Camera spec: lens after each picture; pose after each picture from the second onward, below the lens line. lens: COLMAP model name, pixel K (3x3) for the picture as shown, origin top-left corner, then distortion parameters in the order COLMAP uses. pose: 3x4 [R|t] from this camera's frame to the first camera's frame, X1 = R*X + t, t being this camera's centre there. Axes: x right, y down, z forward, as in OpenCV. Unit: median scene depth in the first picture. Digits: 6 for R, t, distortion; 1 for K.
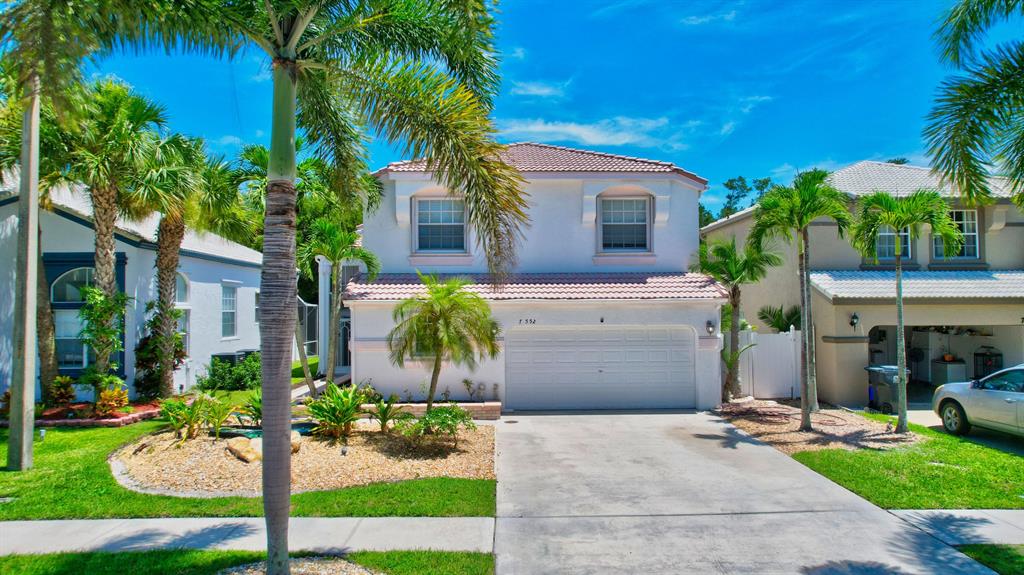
lens RADIAL K [[653.6, 0, 510.1], [0, 653.6, 286.3], [0, 0, 1]] dist [-0.081464, 0.071052]
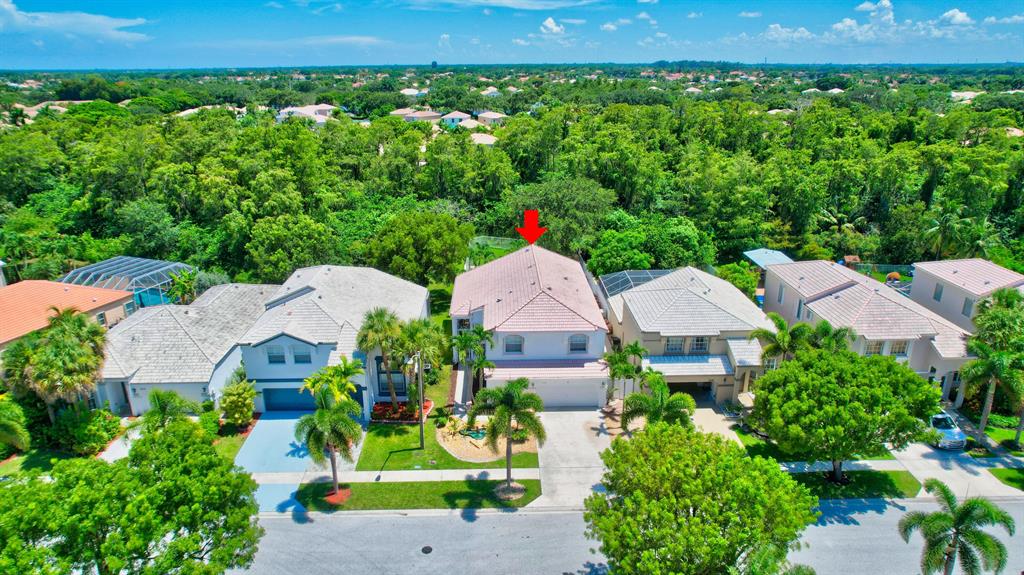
lens RADIAL K [[653.6, 0, 510.1], [0, 653.6, 286.3], [0, 0, 1]] dist [-0.081464, 0.071052]
pose [[0.999979, 0.003609, 0.005375, -0.141092], [-0.005270, 0.935988, 0.351993, -1.384951], [-0.003761, -0.352014, 0.935987, -1.631443]]
